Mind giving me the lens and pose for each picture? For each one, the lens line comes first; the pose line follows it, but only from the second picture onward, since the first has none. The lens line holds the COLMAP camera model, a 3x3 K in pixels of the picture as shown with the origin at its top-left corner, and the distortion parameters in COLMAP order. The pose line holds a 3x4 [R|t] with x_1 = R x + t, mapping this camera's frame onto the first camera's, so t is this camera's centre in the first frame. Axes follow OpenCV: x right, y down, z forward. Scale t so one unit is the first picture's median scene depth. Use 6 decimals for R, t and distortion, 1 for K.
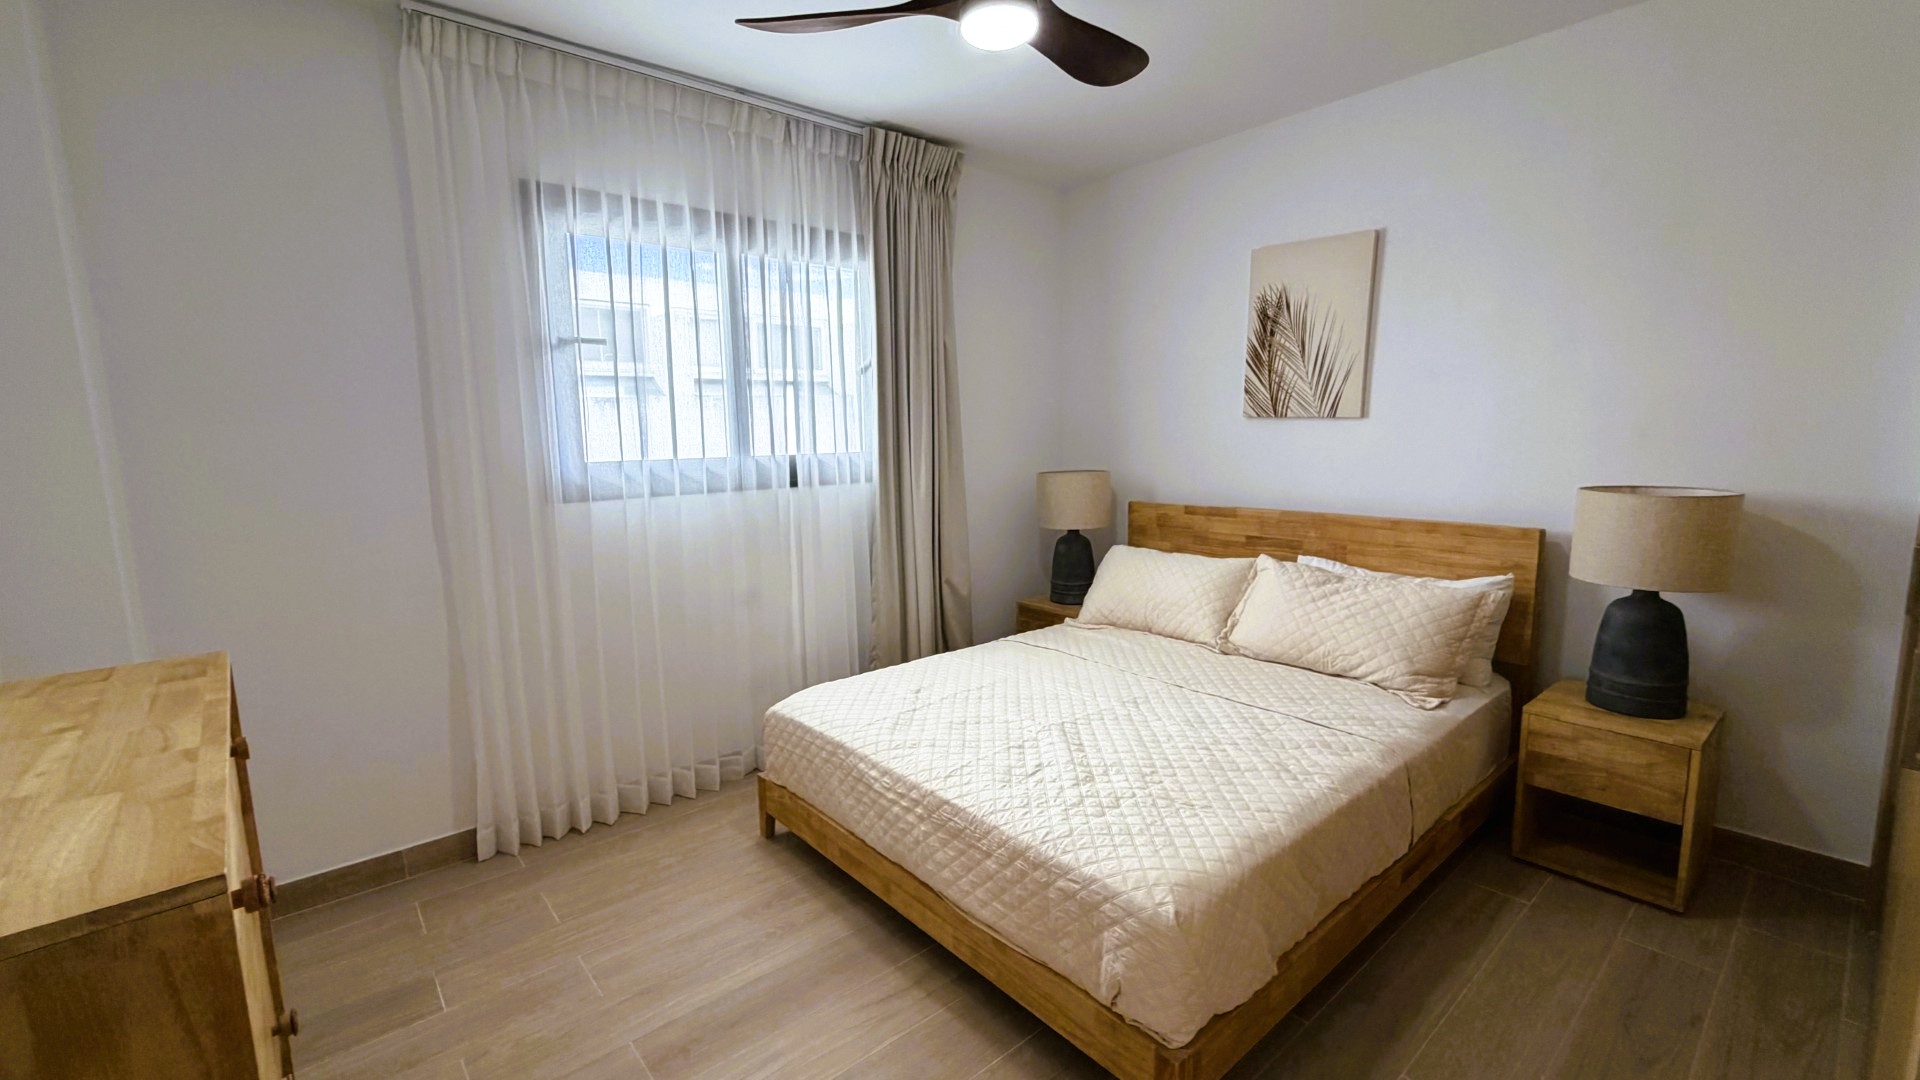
lens RADIAL K [[770.4, 0, 953.1], [0, 770.4, 537.7], [0, 0, 1]] dist [-0.002678, 0.000318]
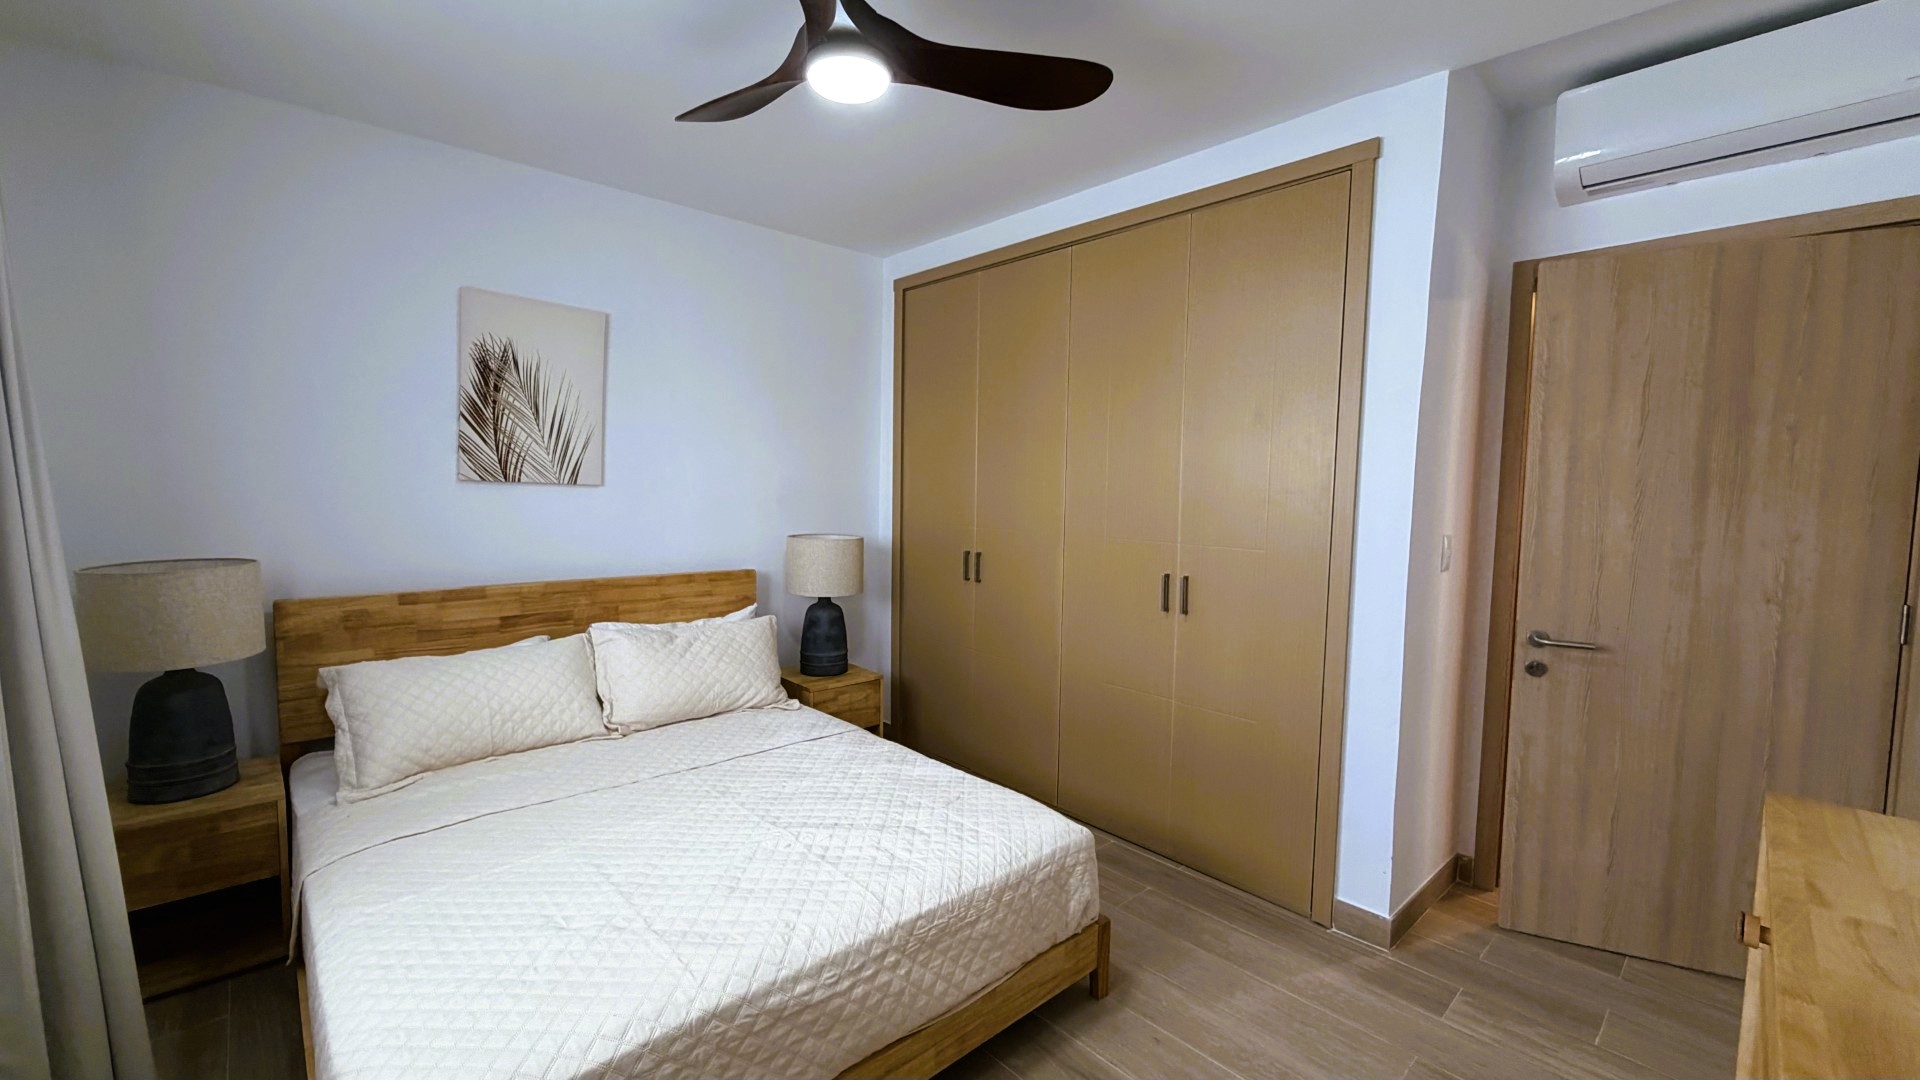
lens RADIAL K [[778.3, 0, 919.7], [0, 778.3, 542.3], [0, 0, 1]] dist [-0.000211, 0.000163]
pose [[-0.007096, -0.056423, 0.998382, -0.552058], [0.121959, 0.990905, 0.056867, -0.087822], [-0.992510, 0.122165, -0.000150, 0.587076]]
